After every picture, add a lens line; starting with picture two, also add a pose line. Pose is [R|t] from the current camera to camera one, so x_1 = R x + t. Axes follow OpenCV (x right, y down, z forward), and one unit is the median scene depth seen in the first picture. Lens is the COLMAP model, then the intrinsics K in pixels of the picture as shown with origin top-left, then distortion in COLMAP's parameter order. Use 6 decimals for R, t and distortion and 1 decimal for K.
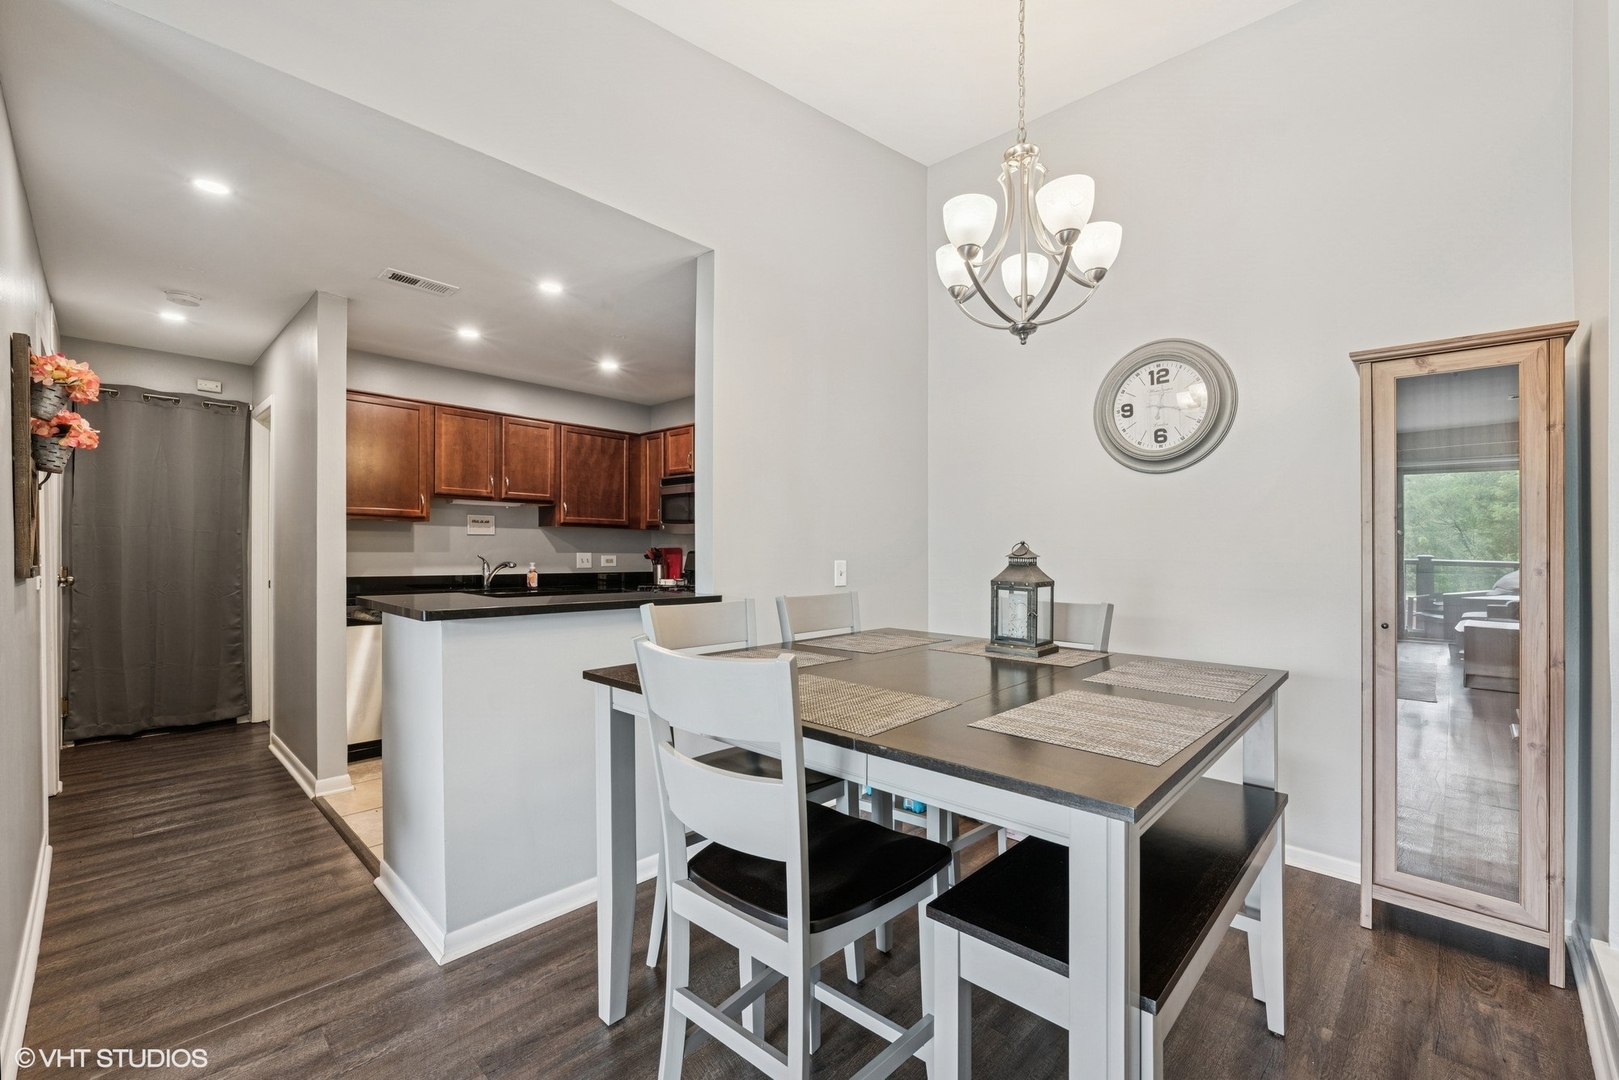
lens RADIAL K [[681.7, 0, 819.3], [0, 681.7, 541.8], [0, 0, 1]] dist [0.004479, 0.000306]
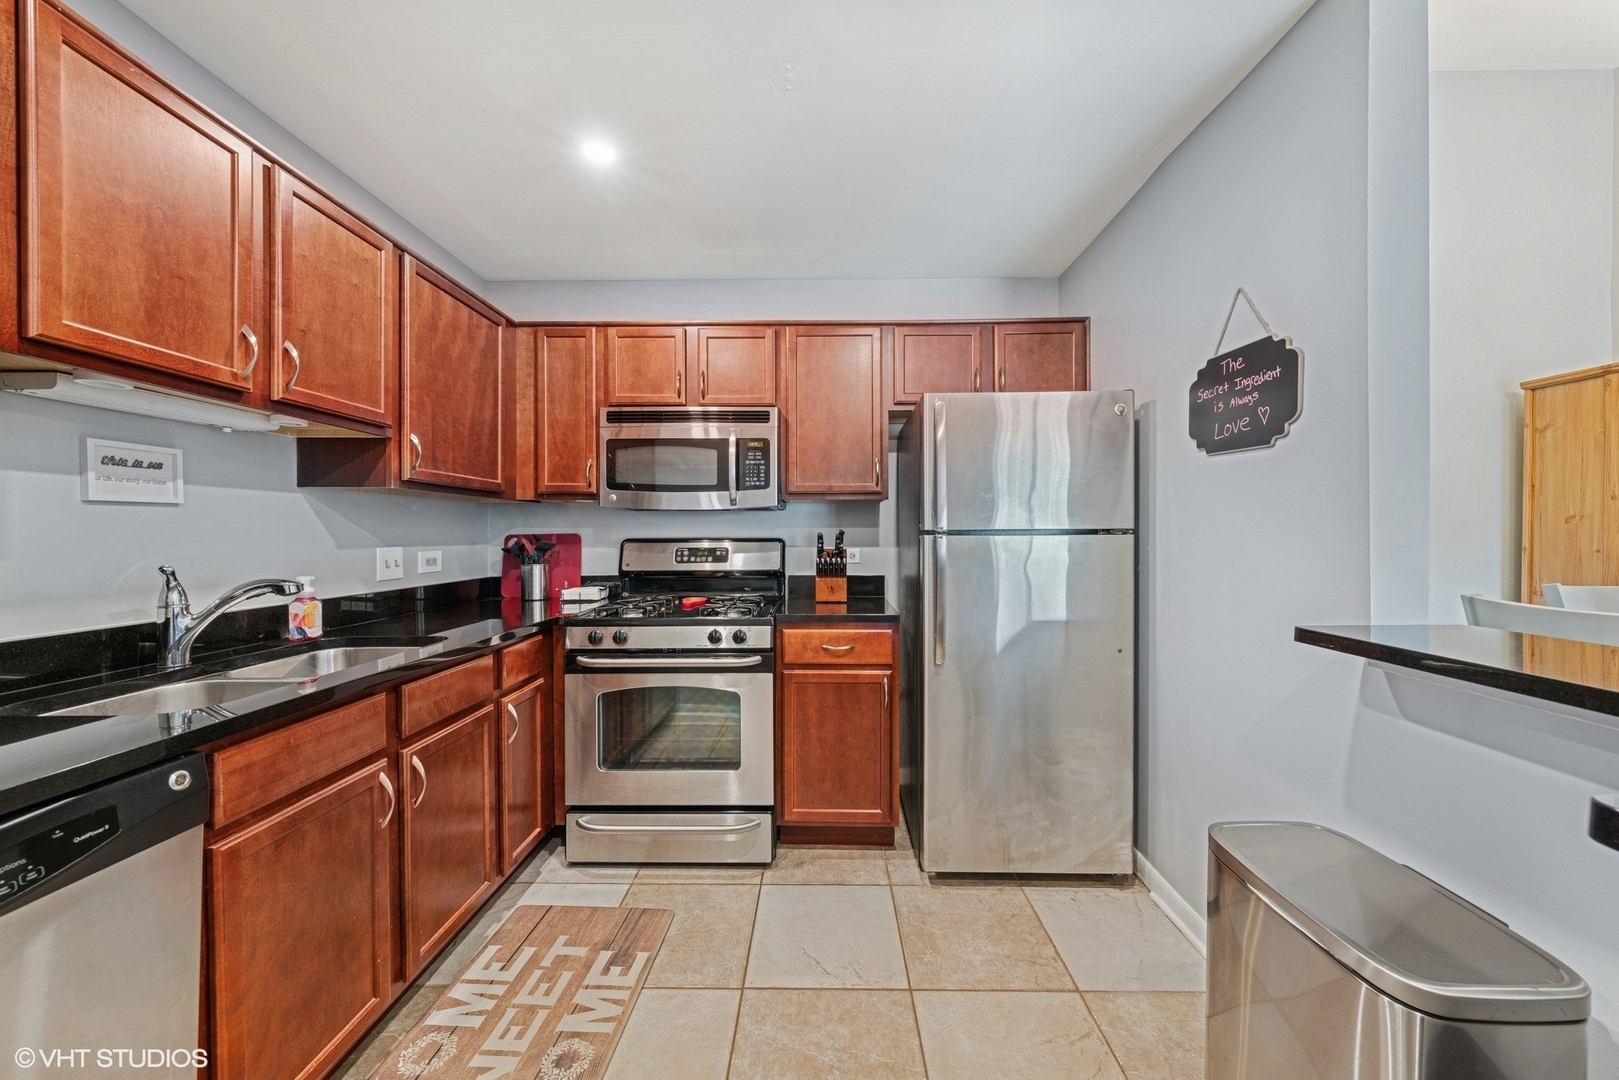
lens RADIAL K [[557.5, 0, 814.1], [0, 557.5, 532.7], [0, 0, 1]] dist [0.000792, 0.000034]
pose [[0.728382, -0.014051, 0.685027, -0.426352], [0.003888, 0.999858, 0.016374, 0.001238], [-0.685160, -0.009263, 0.728334, 0.555208]]
